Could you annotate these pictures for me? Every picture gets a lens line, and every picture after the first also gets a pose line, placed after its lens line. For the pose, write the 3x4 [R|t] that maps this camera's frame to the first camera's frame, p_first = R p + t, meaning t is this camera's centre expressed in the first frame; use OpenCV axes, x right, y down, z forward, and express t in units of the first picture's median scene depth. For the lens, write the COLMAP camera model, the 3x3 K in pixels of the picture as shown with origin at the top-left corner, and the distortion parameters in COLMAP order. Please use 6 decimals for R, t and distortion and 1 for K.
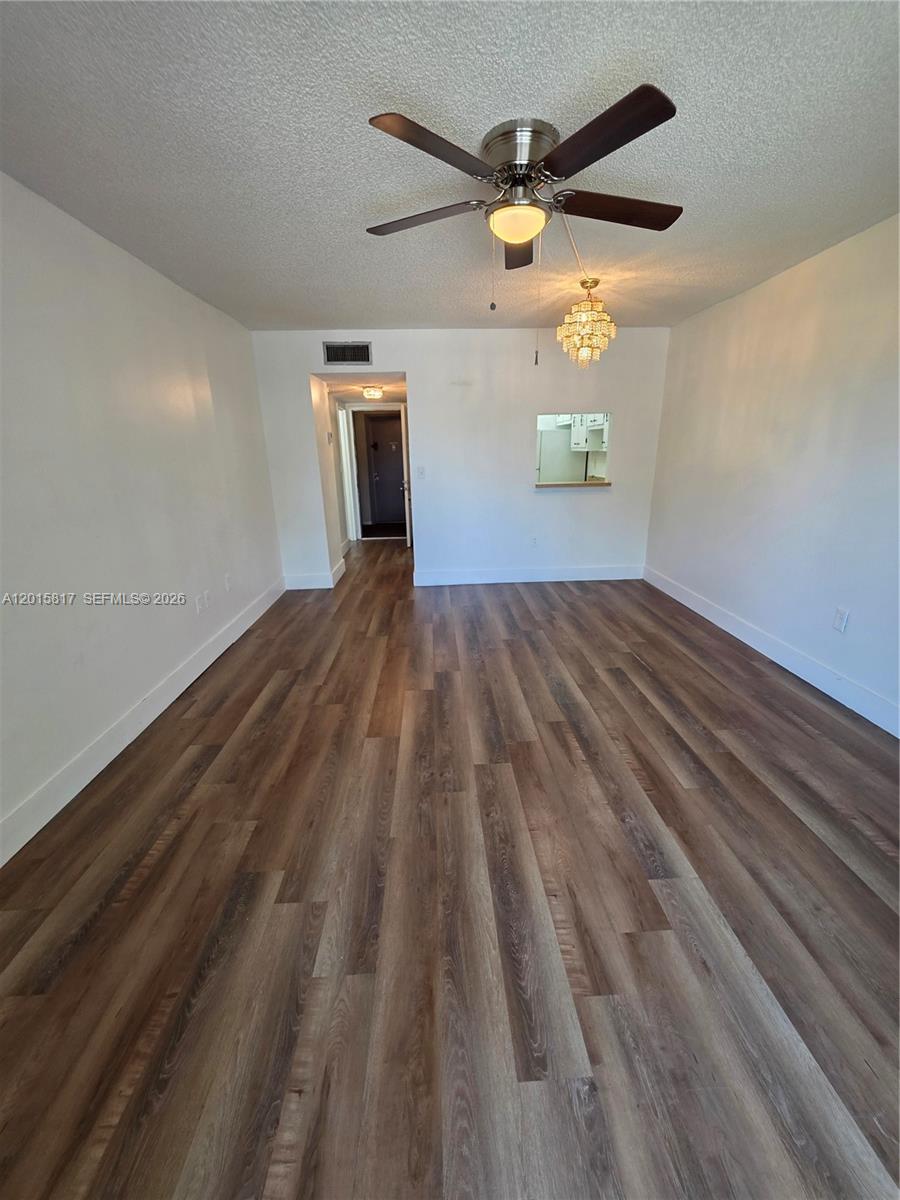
lens RADIAL K [[479.9, 0, 453.3], [0, 479.9, 602.2], [0, 0, 1]] dist [-0.000053, -0.000238]
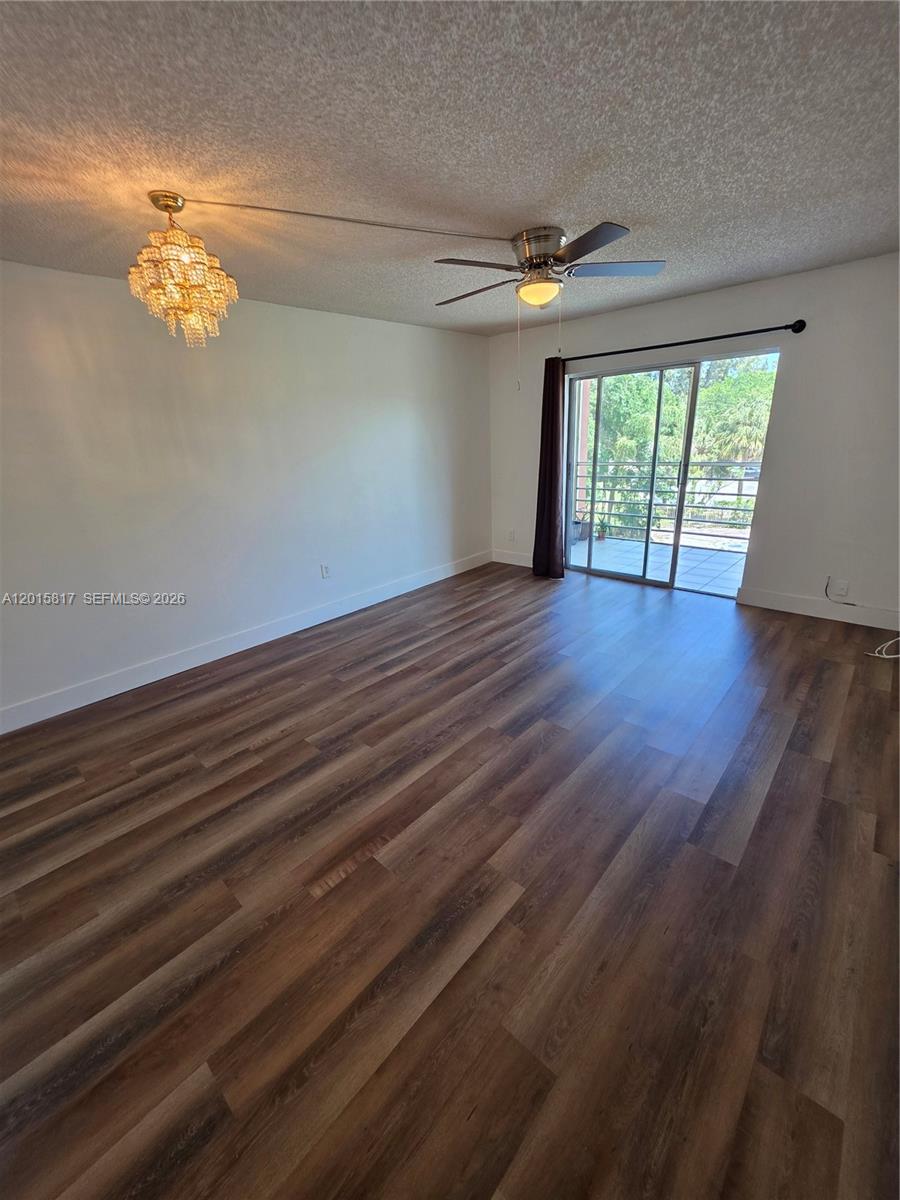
lens RADIAL K [[487.8, 0, 450.0], [0, 487.8, 600.0], [0, 0, 1]] dist [-0.001231, -0.000206]
pose [[-0.705294, -0.181068, 0.685401, -0.387862], [0.271455, 0.824163, 0.497059, -0.384995], [-0.654884, 0.536628, -0.532125, 1.129268]]
